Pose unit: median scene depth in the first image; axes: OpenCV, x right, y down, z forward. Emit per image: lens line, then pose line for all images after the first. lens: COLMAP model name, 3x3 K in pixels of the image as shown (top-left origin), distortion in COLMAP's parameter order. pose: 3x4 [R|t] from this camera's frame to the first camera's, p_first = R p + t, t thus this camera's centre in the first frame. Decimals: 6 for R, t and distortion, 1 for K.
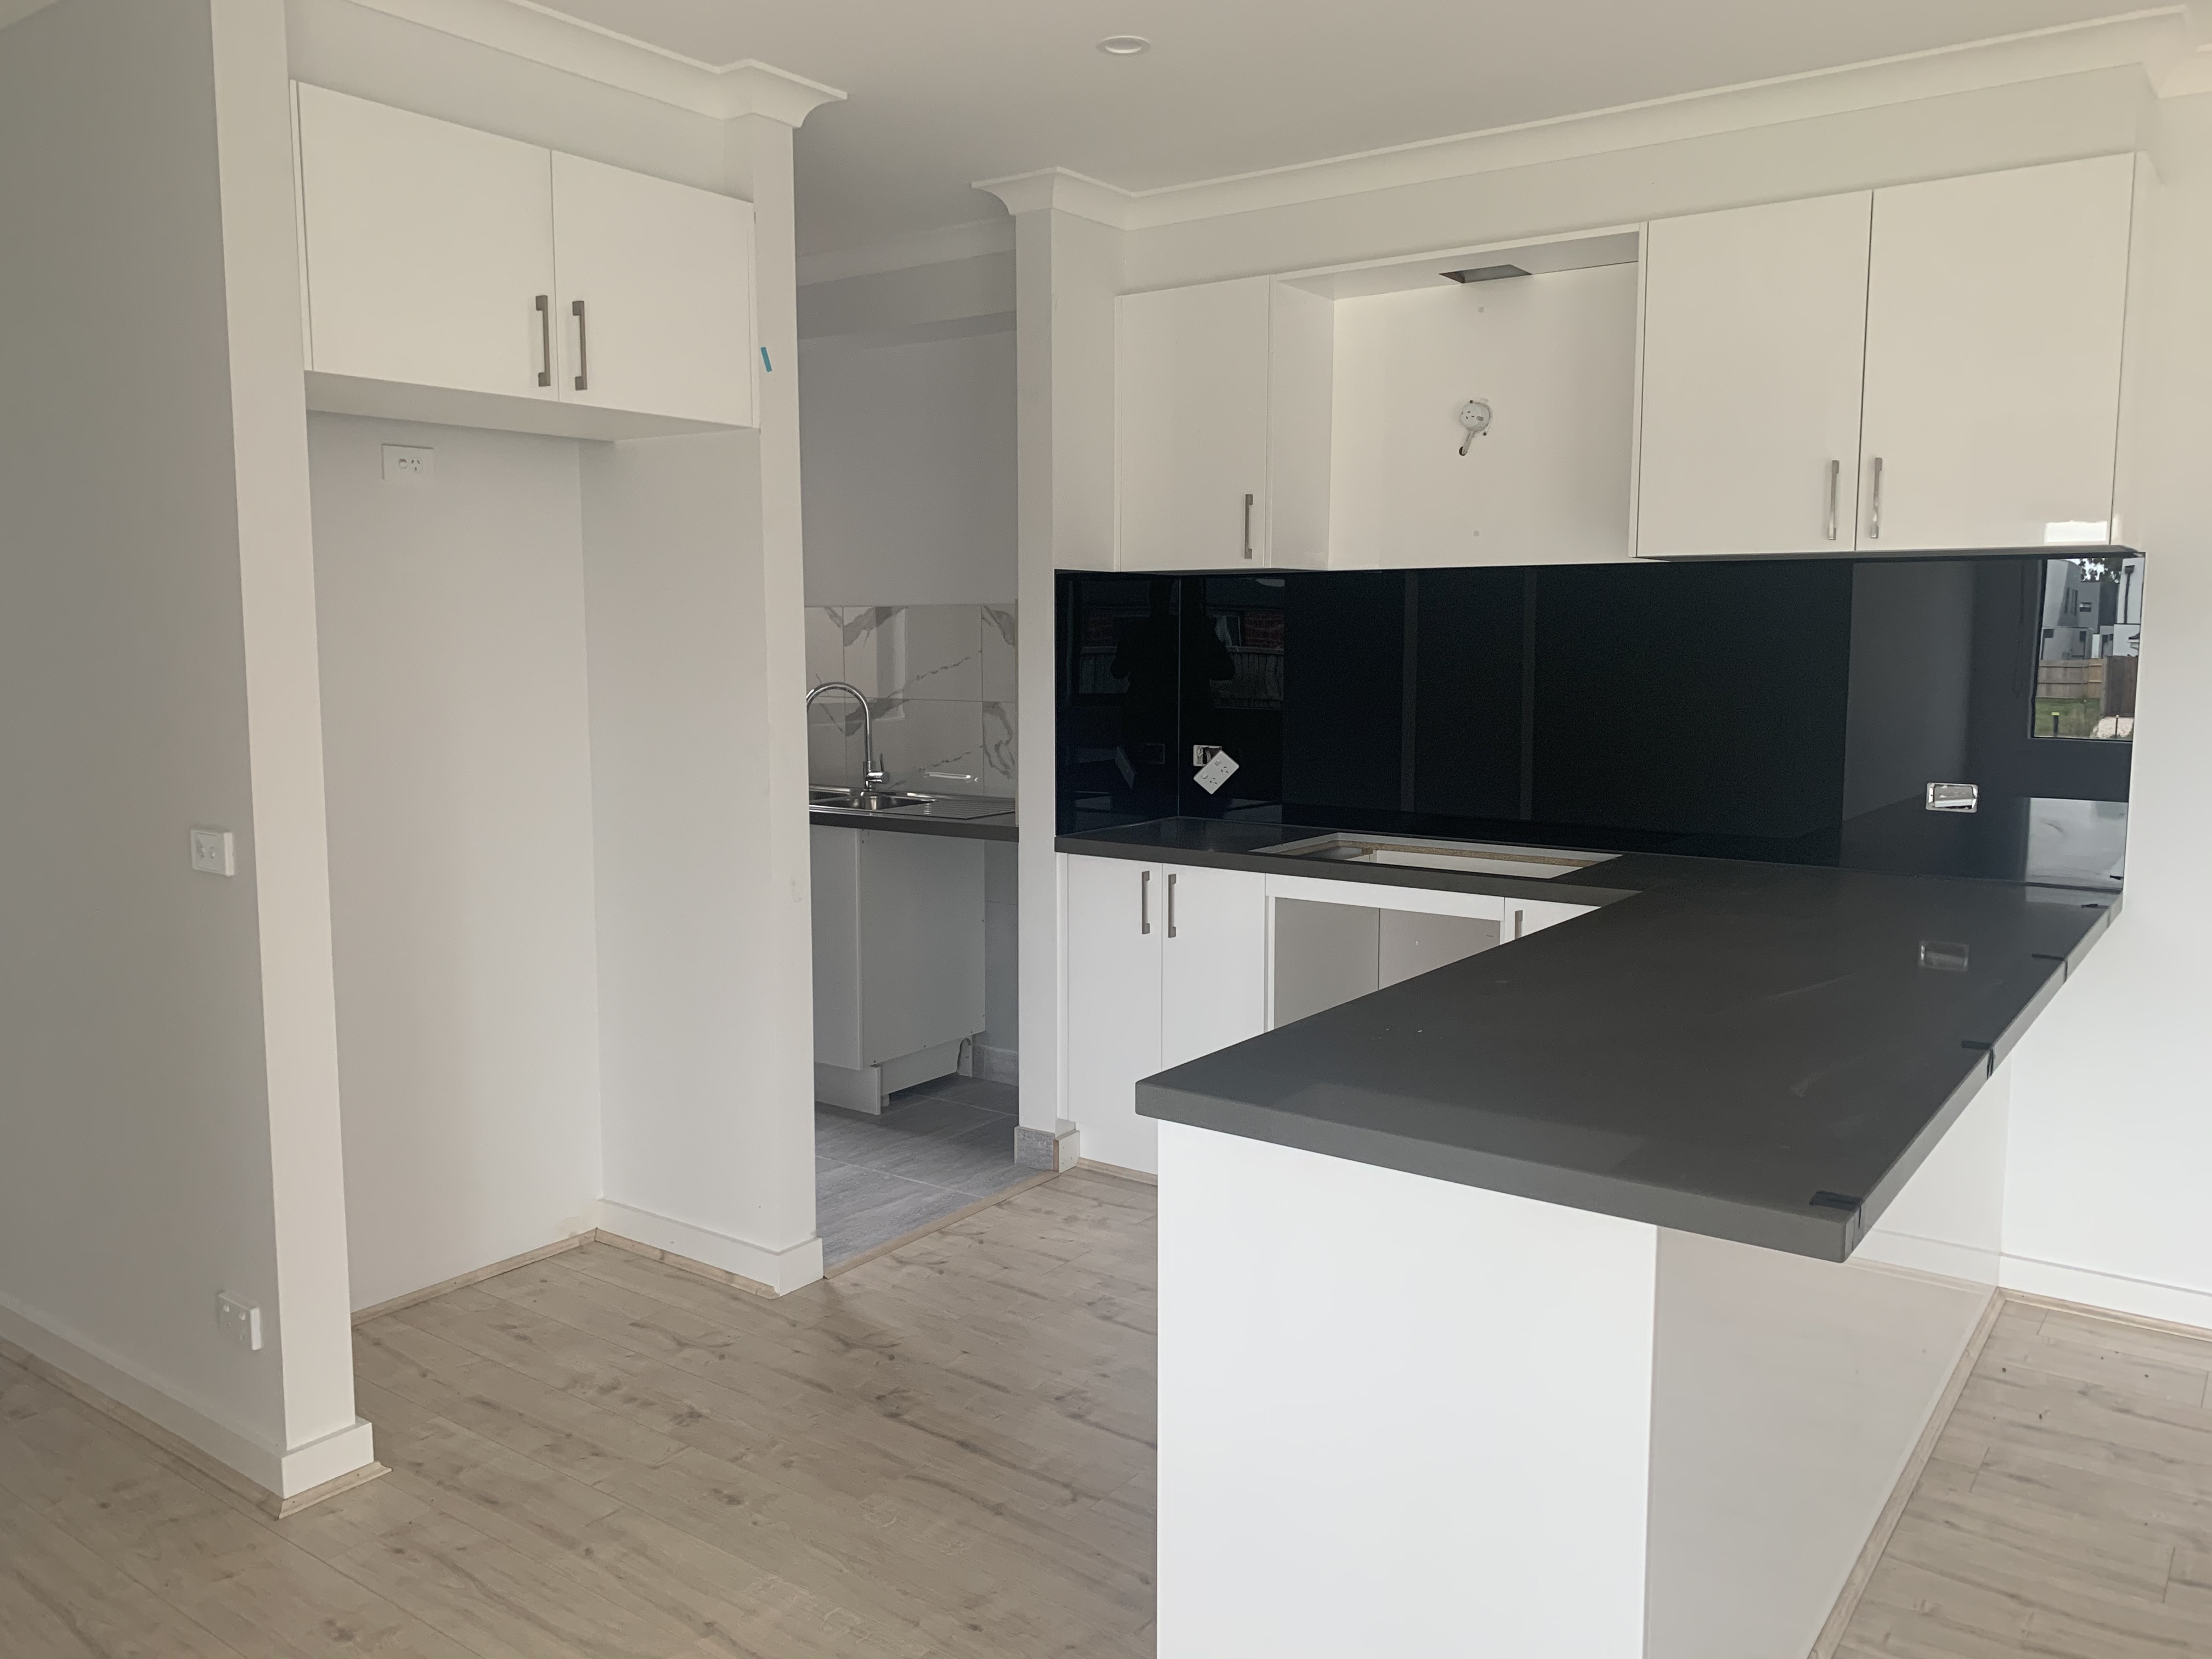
lens RADIAL K [[1665.4, 0, 1099.8], [0, 1665.4, 815.7], [0, 0, 1]] dist [0.058225, -0.073256]
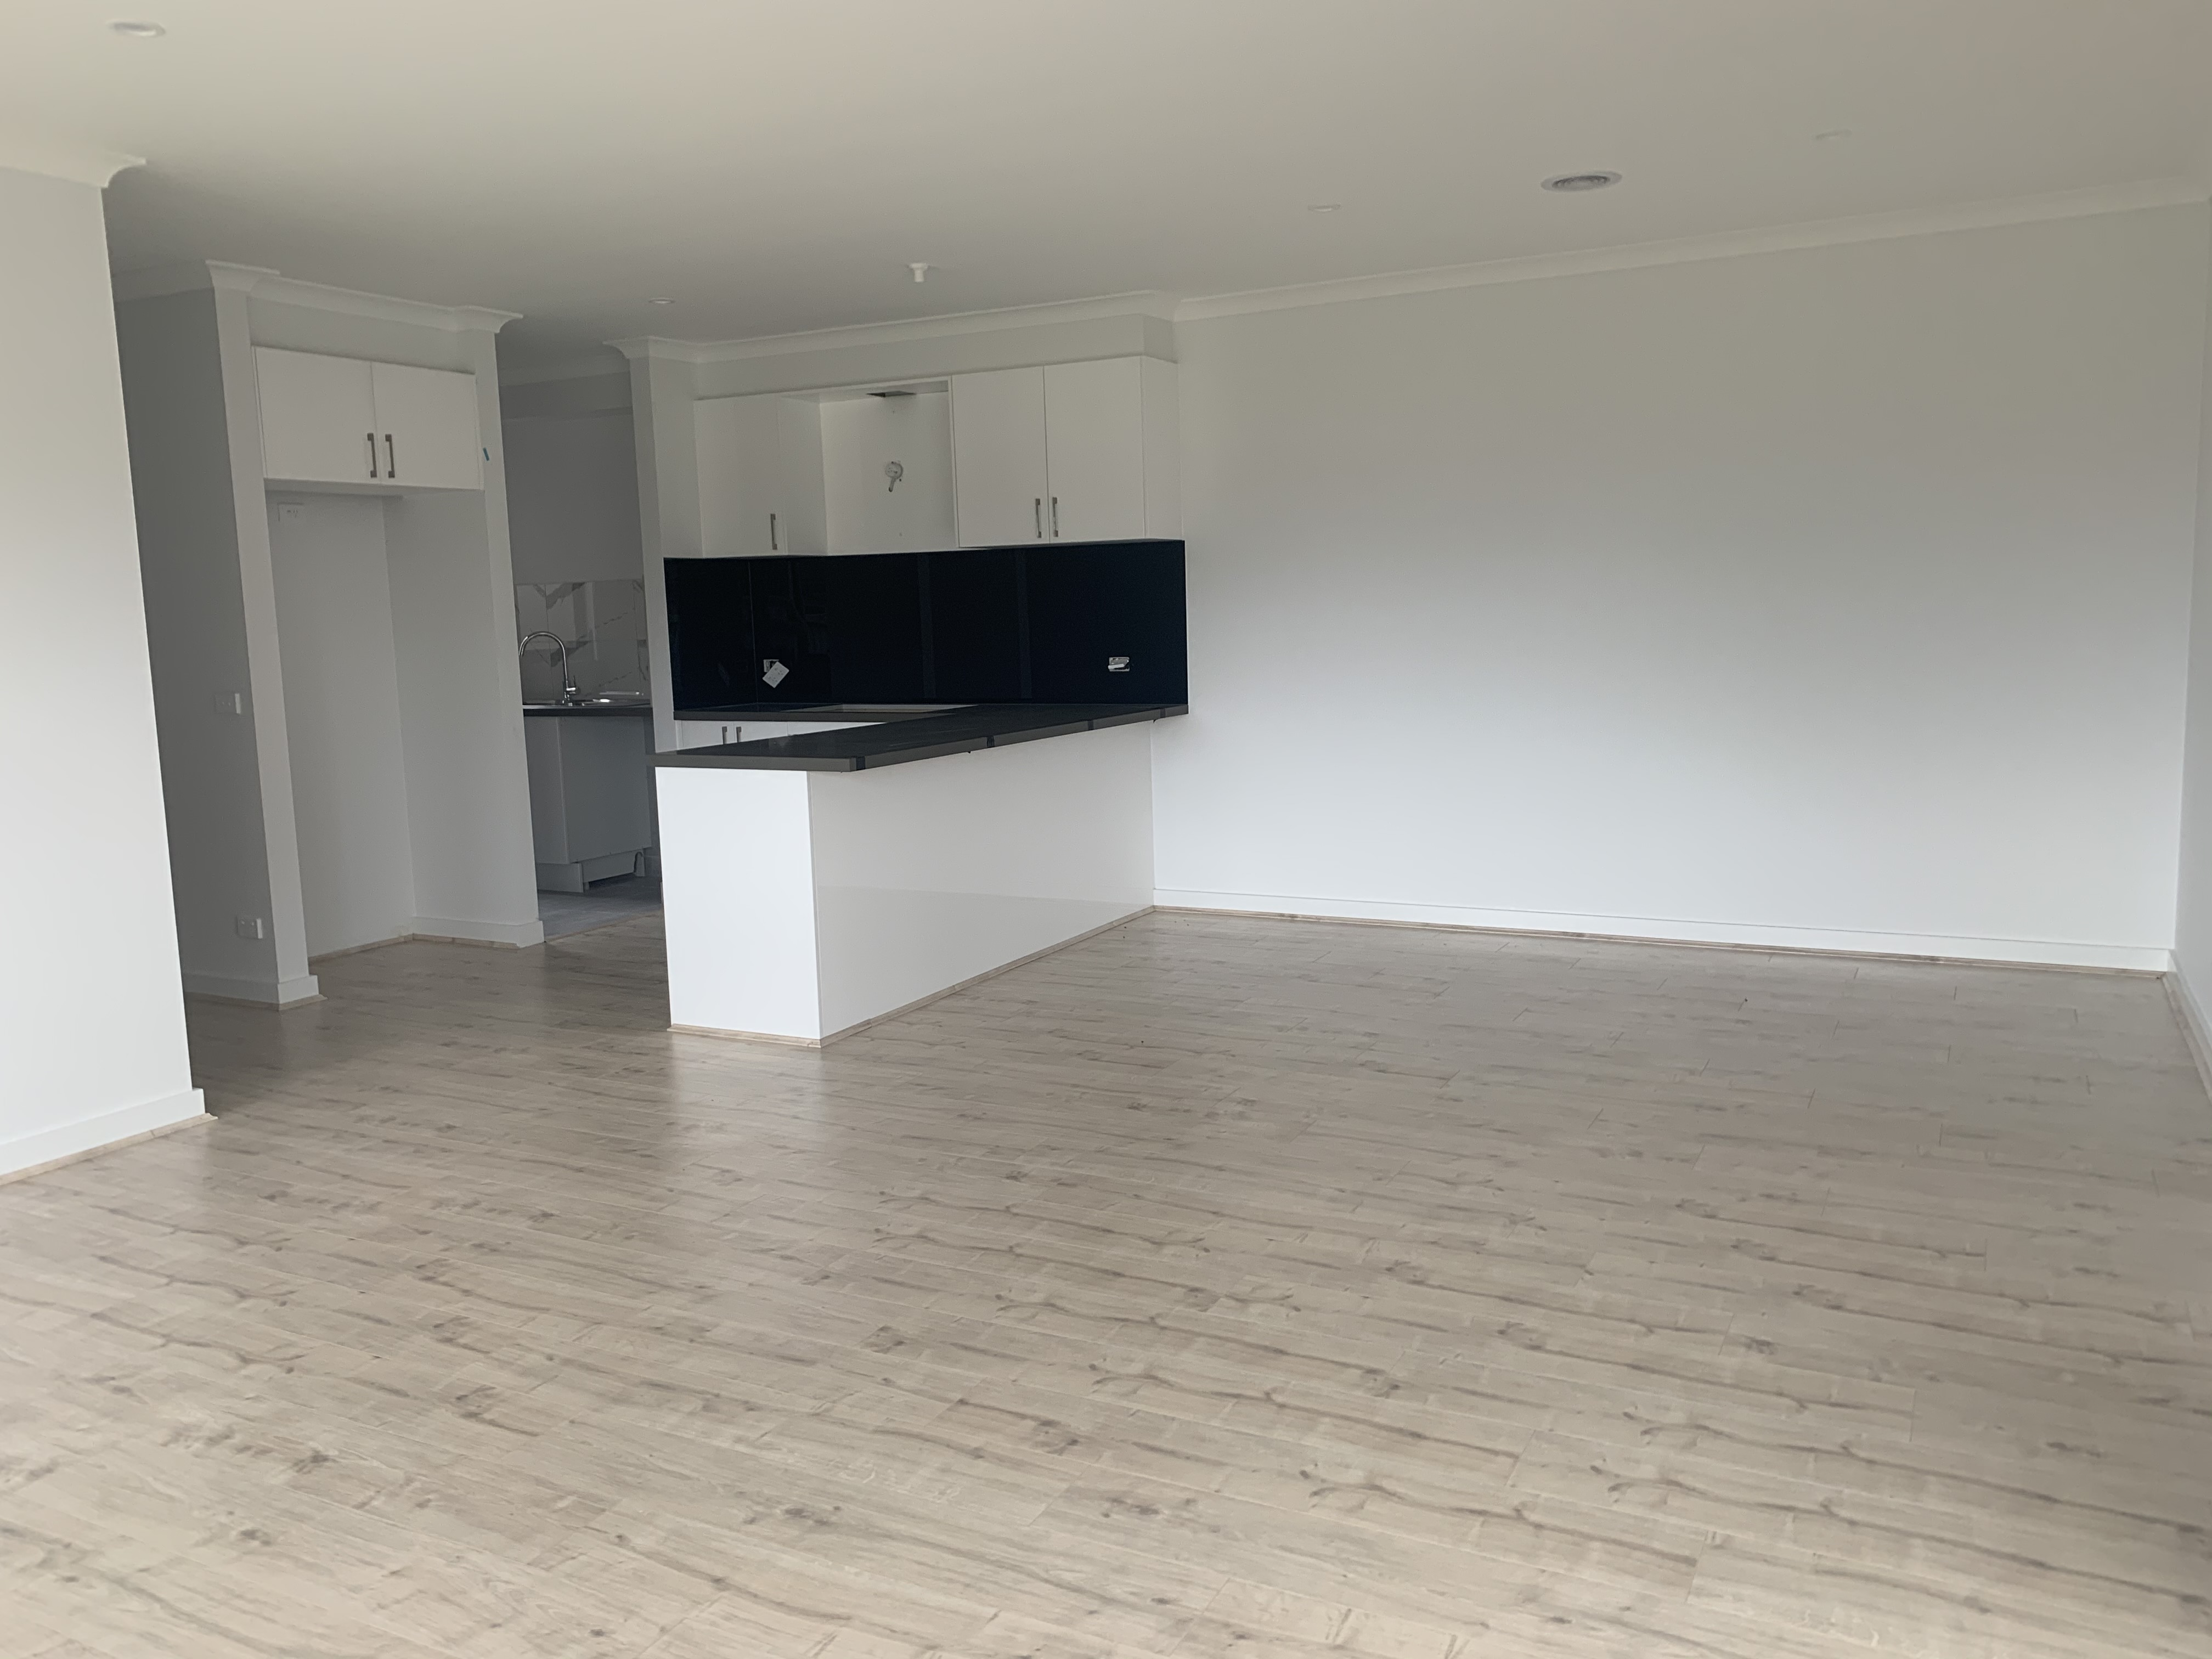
lens RADIAL K [[1665.4, 0, 1099.8], [0, 1665.4, 815.7], [0, 0, 1]] dist [0.058225, -0.073256]
pose [[0.988744, -0.047131, 0.141998, 0.193742], [0.045105, 0.998830, 0.017456, 0.132639], [-0.142654, -0.010854, 0.989713, -0.961926]]
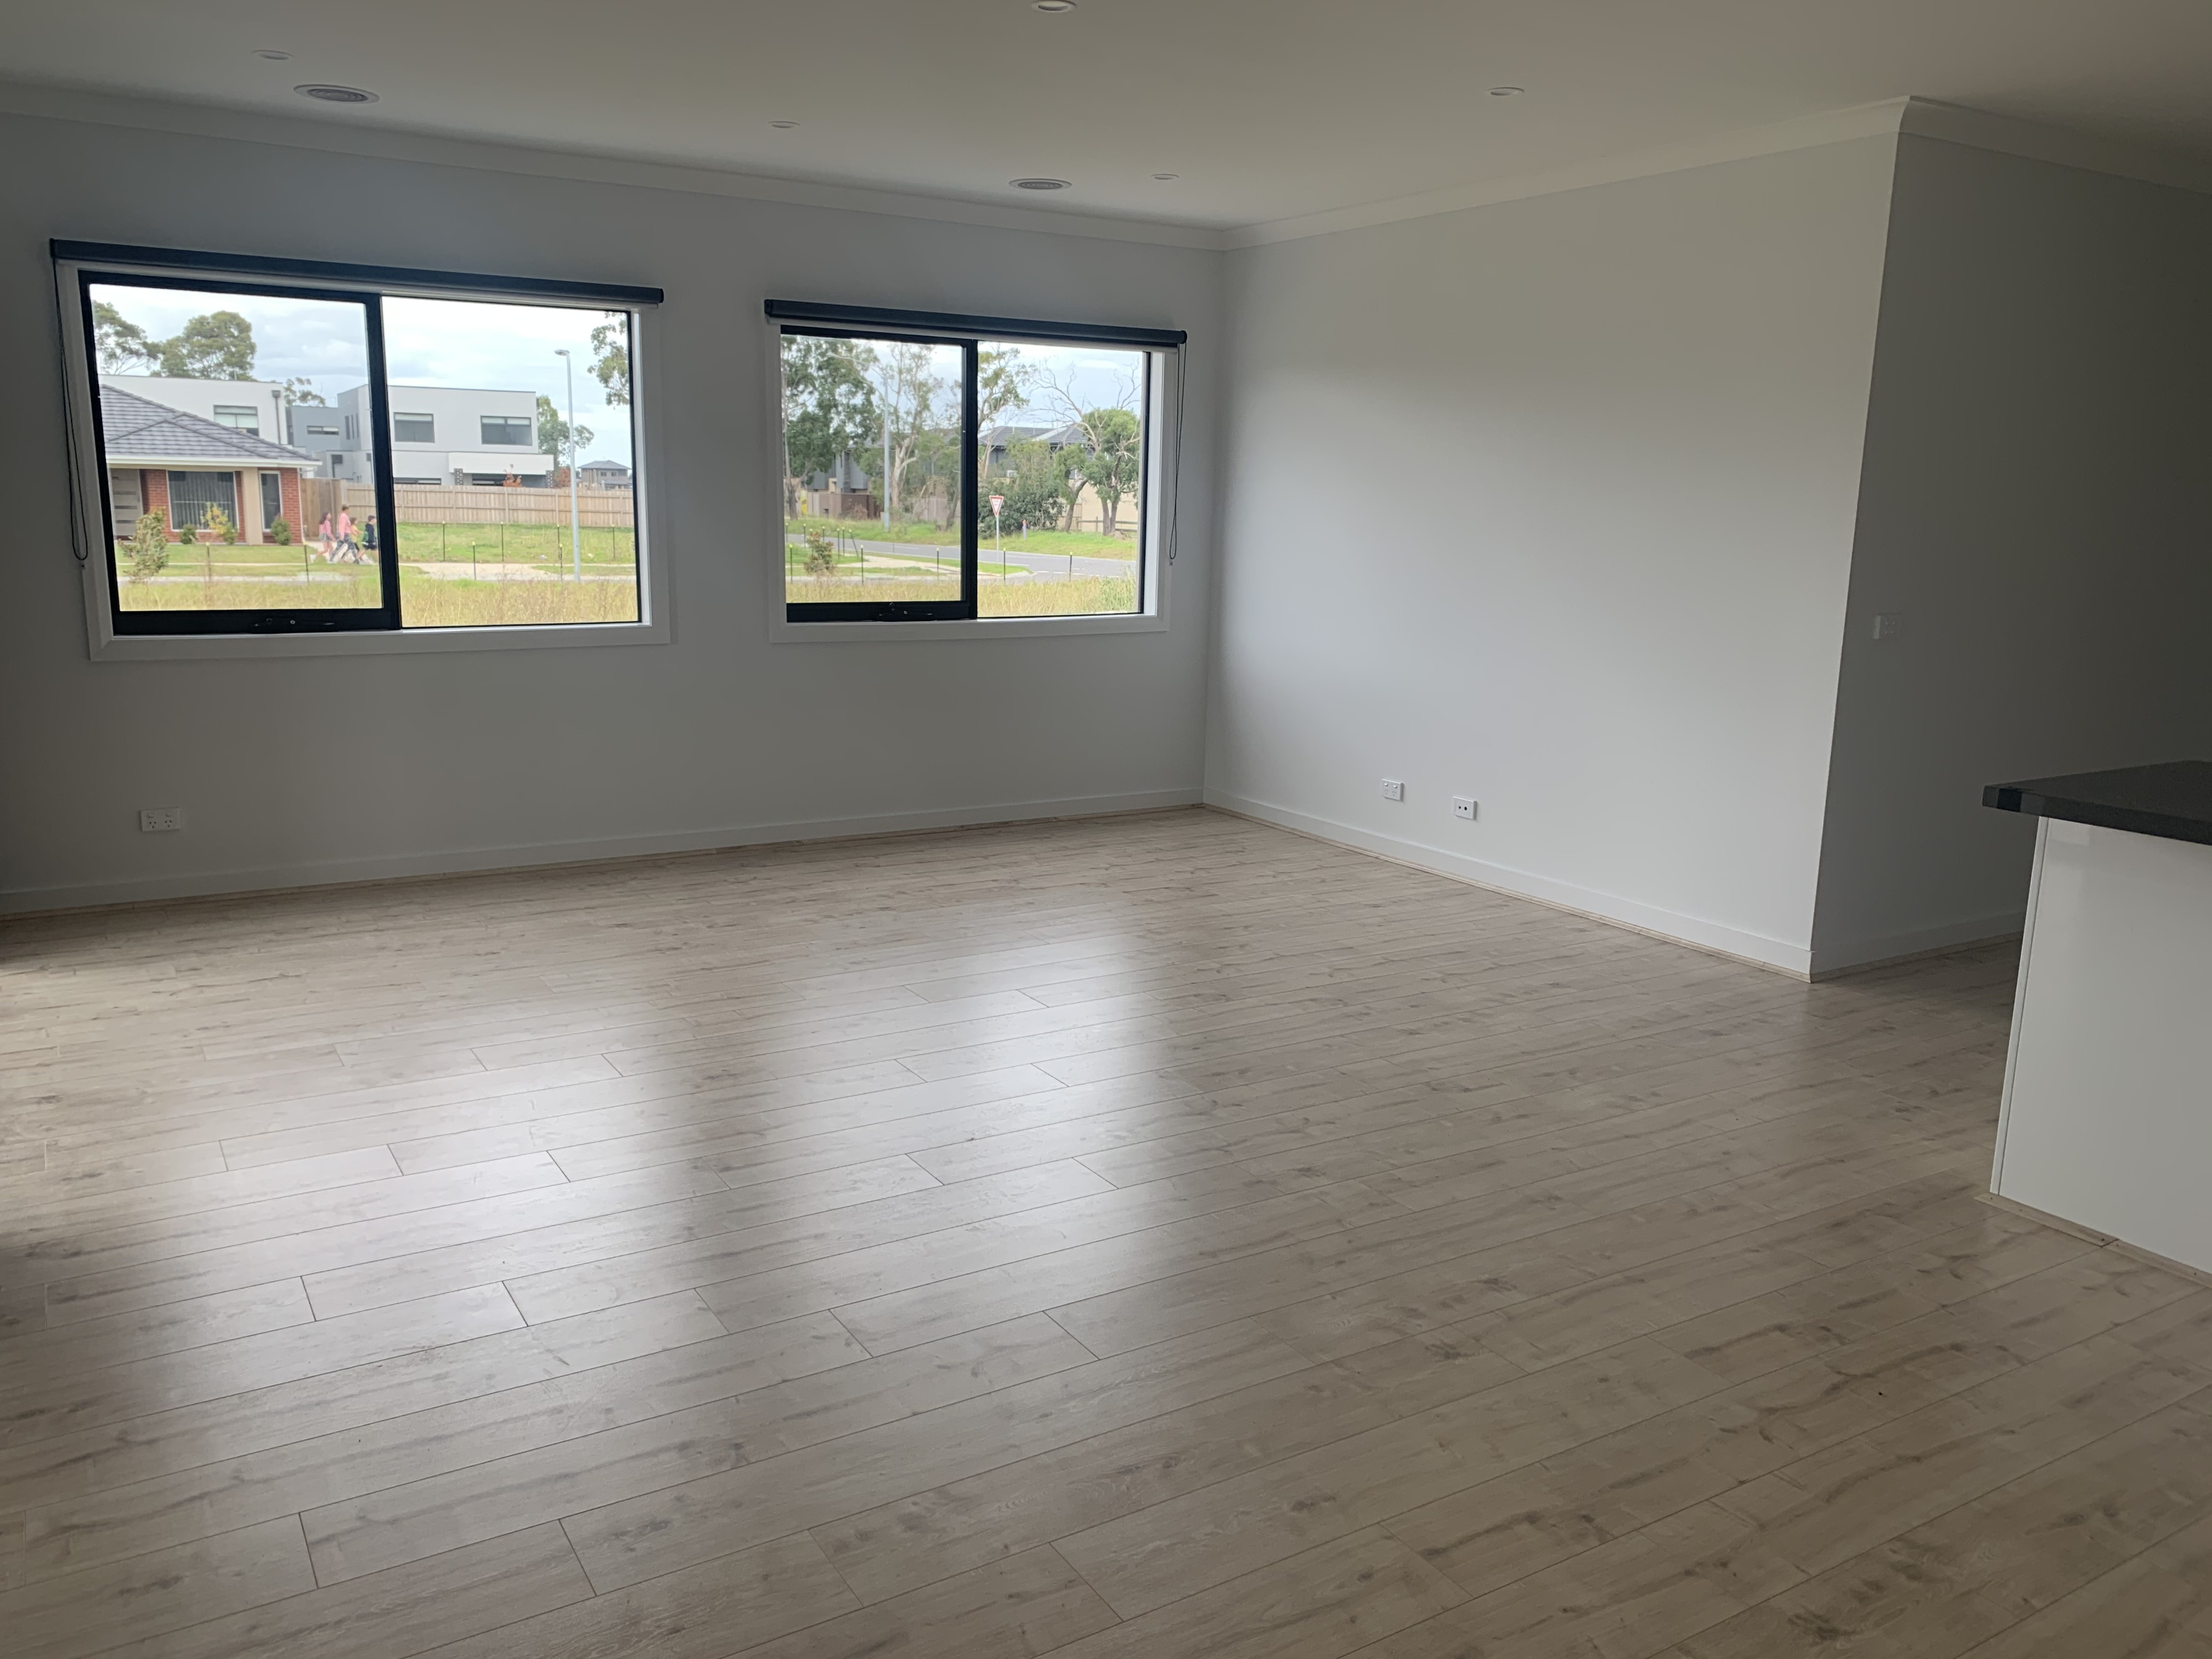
lens RADIAL K [[1665.4, 0, 1099.8], [0, 1665.4, 815.7], [0, 0, 1]] dist [0.058225, -0.073256]
pose [[-0.369091, 0.168962, -0.913906, 1.189689], [-0.123596, 0.965679, 0.228449, -0.030506], [0.921138, 0.197273, -0.335541, 0.282856]]
